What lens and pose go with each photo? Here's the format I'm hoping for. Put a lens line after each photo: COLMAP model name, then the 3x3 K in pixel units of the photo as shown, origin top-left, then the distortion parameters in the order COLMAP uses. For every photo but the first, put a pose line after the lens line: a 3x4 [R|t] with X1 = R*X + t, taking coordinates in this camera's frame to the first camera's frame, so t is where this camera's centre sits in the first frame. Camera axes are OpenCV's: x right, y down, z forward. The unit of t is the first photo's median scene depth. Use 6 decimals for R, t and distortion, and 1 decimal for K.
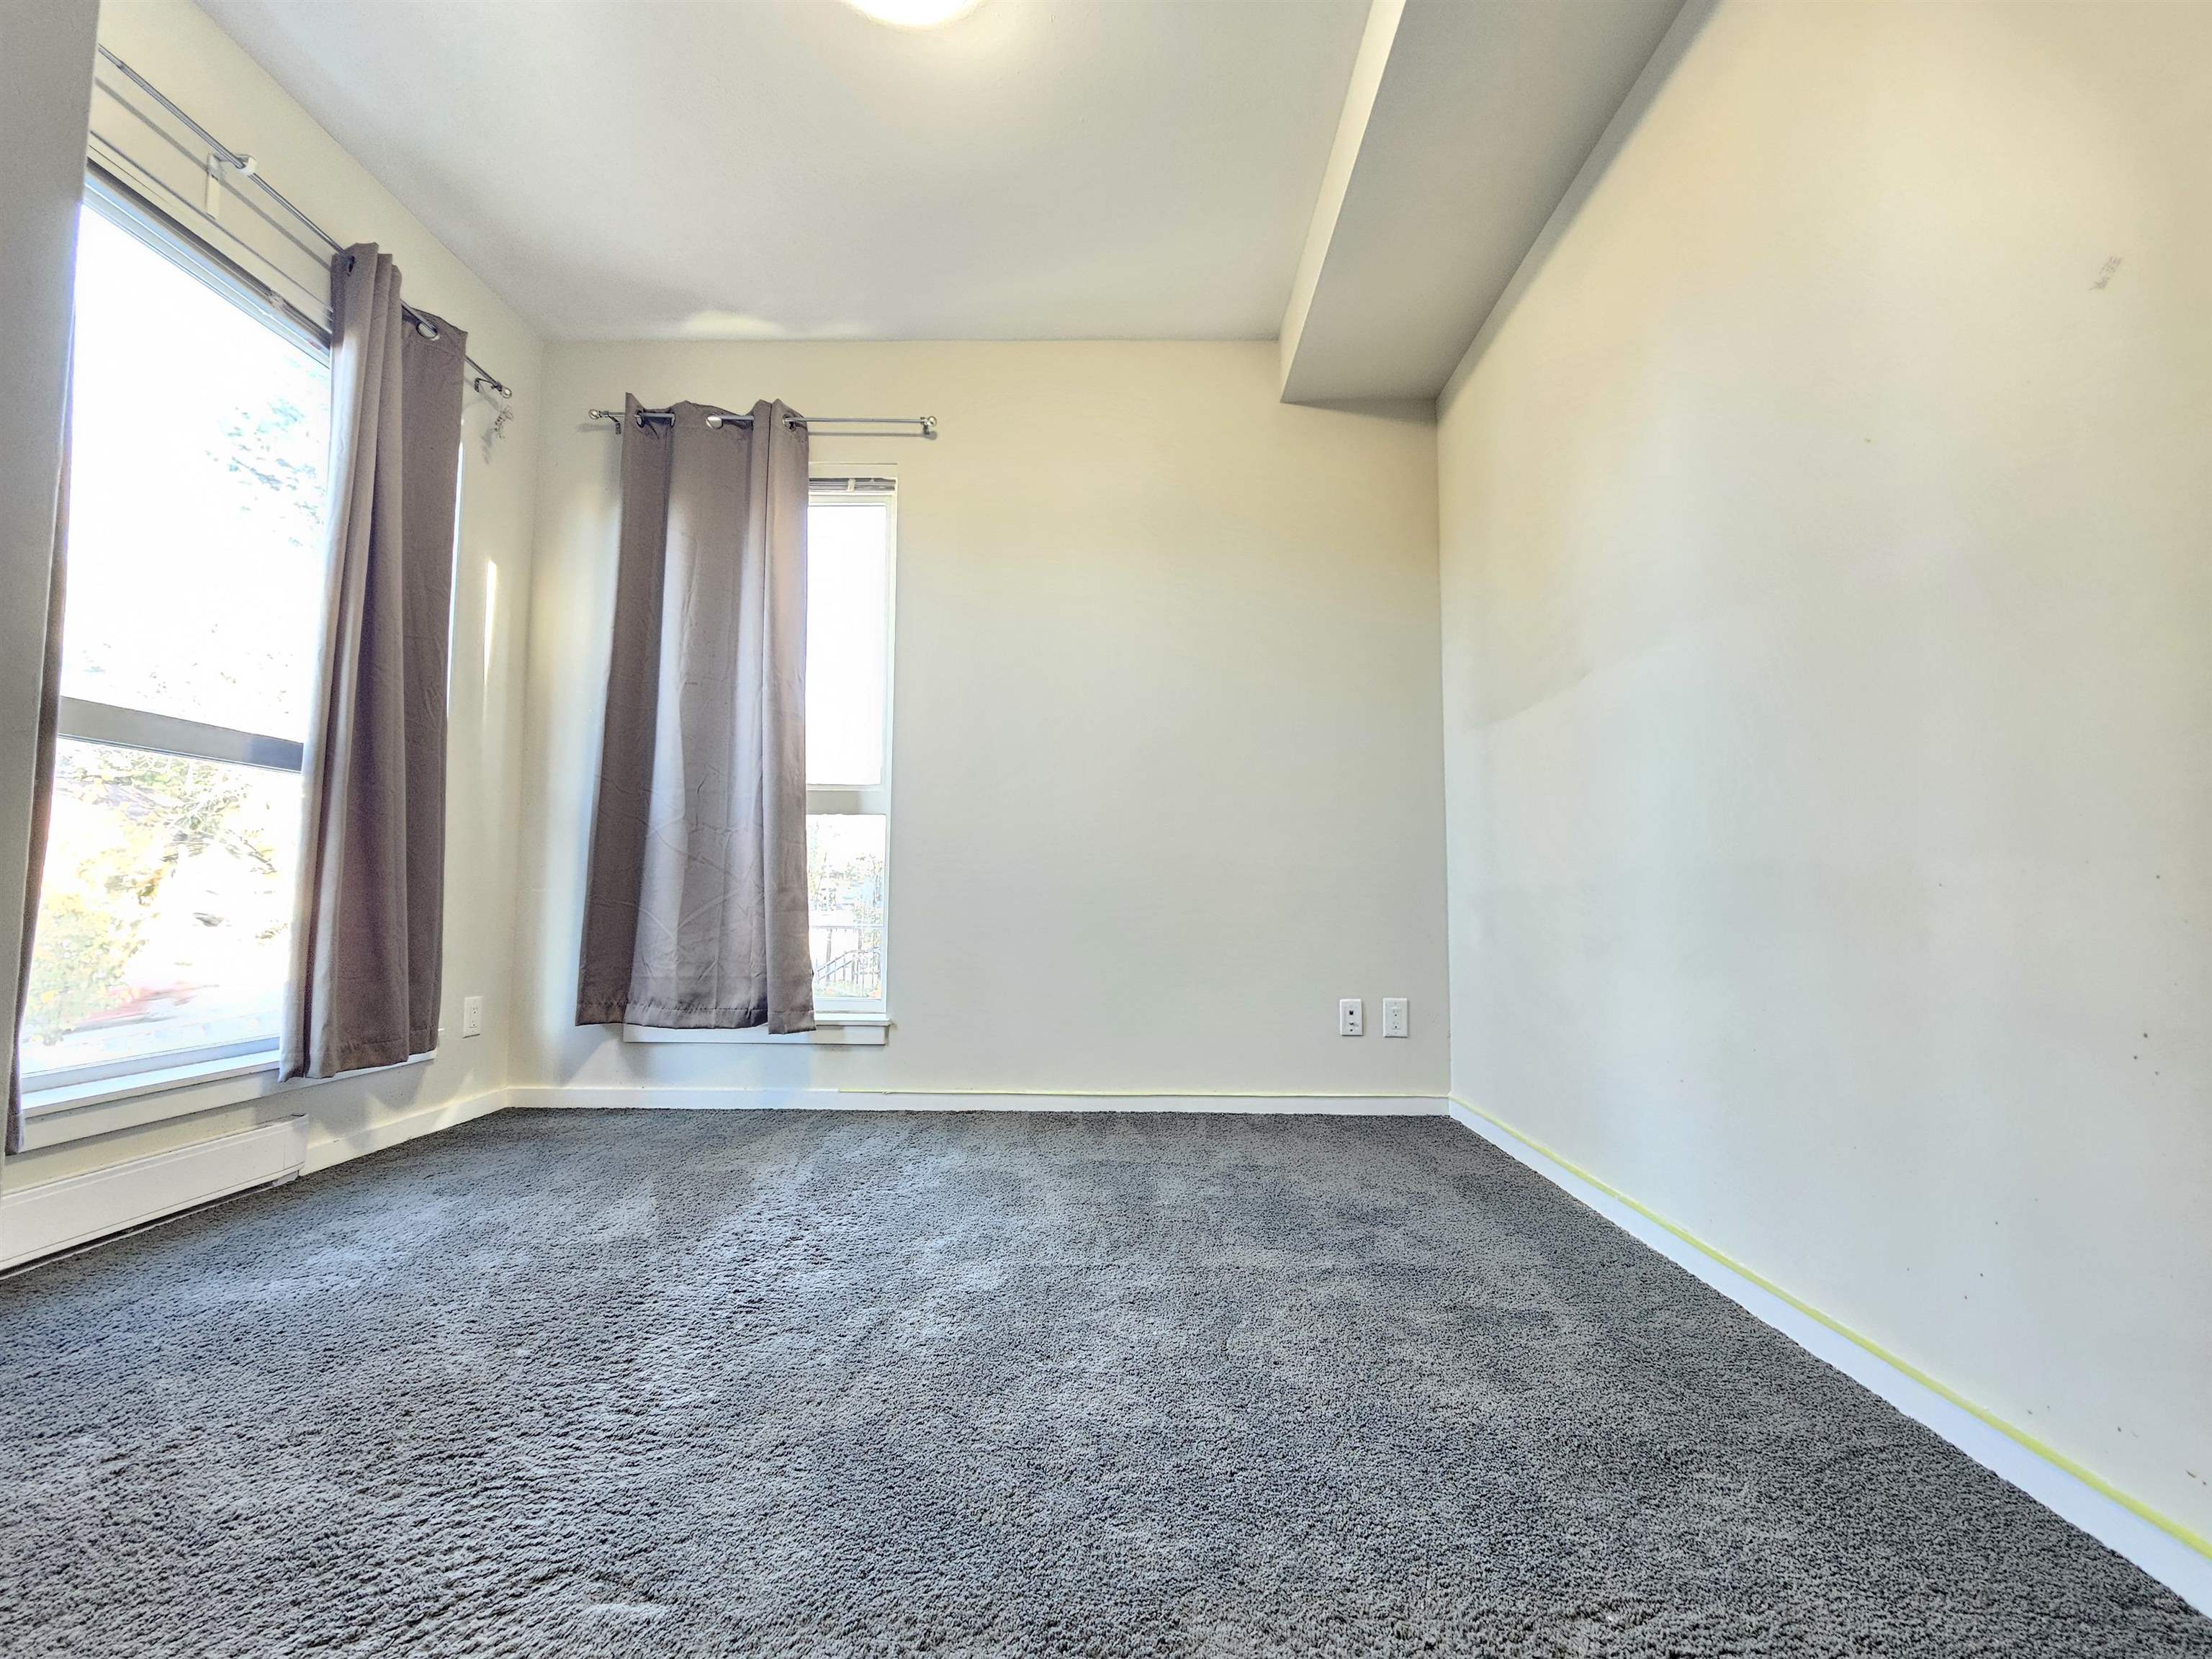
lens RADIAL K [[898.3, 0, 1115.3], [0, 898.3, 846.2], [0, 0, 1]] dist [-0.001429, 0.000062]
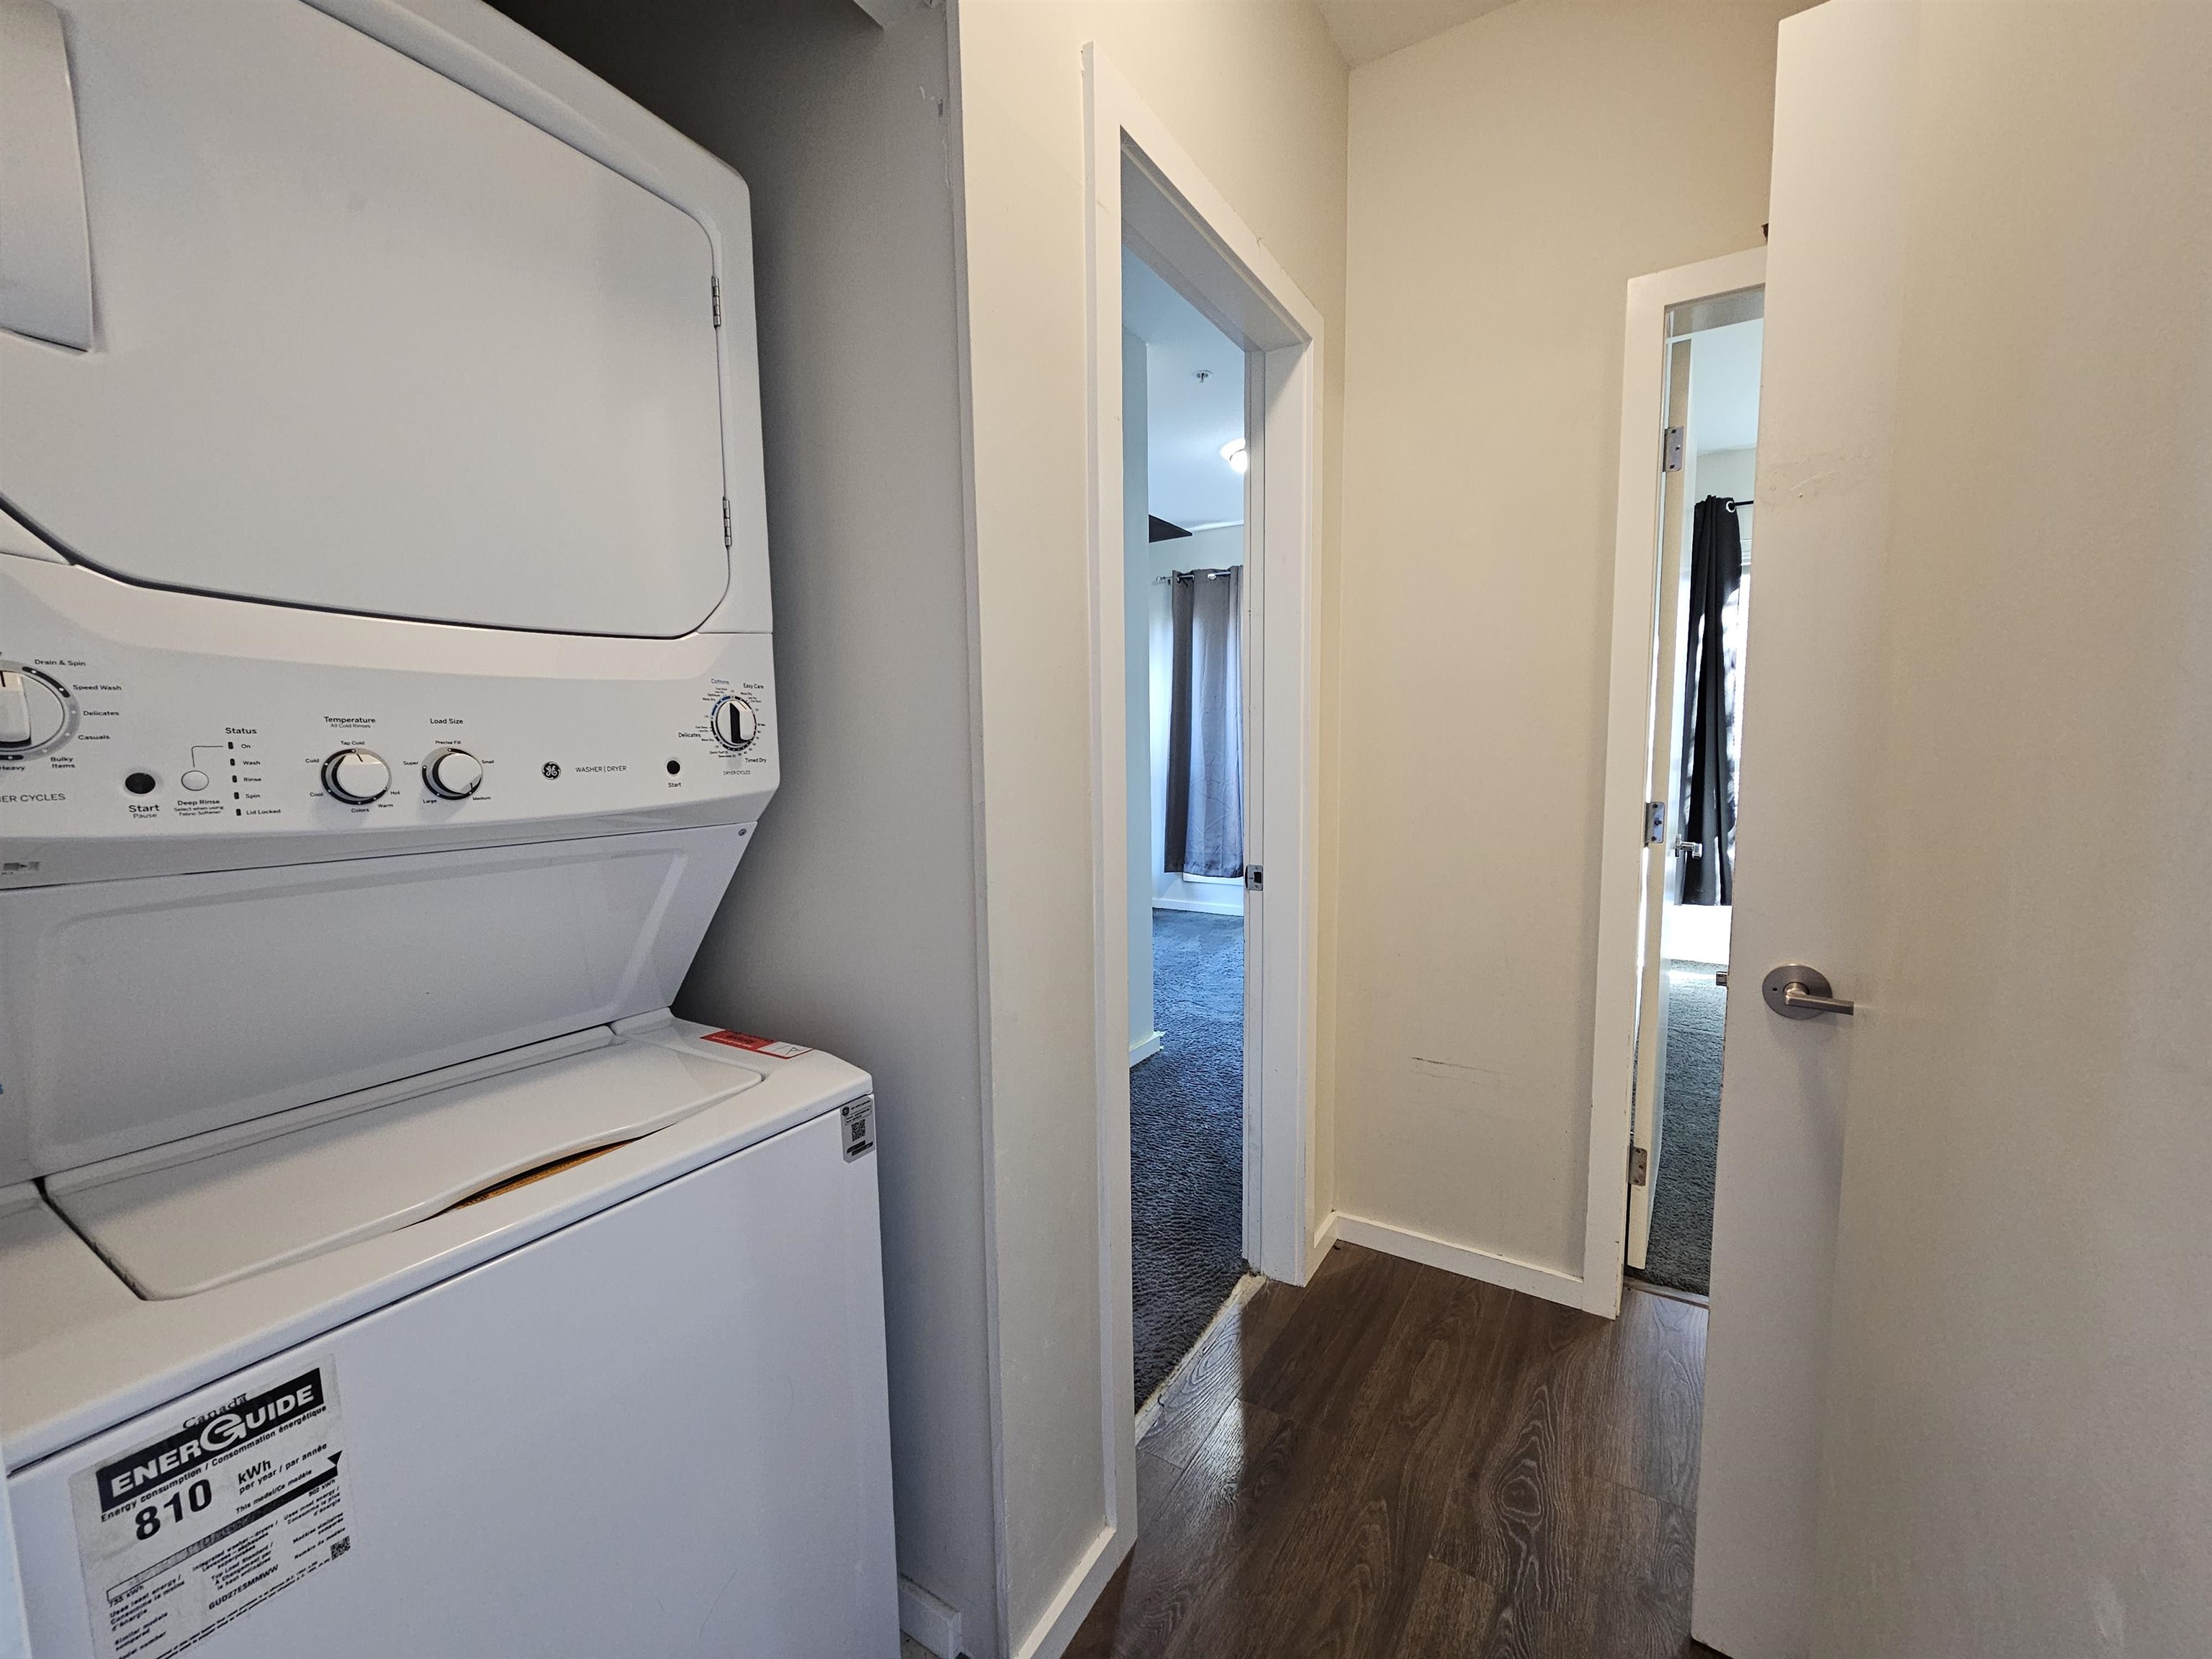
lens RADIAL K [[898.3, 0, 1116.9], [0, 898.3, 832.1], [0, 0, 1]] dist [-0.001429, 0.000062]
pose [[0.853290, 0.036161, -0.520182, 0.472270], [0.048140, 0.987869, 0.147641, -0.241643], [0.519210, -0.151022, 0.841197, -0.956296]]
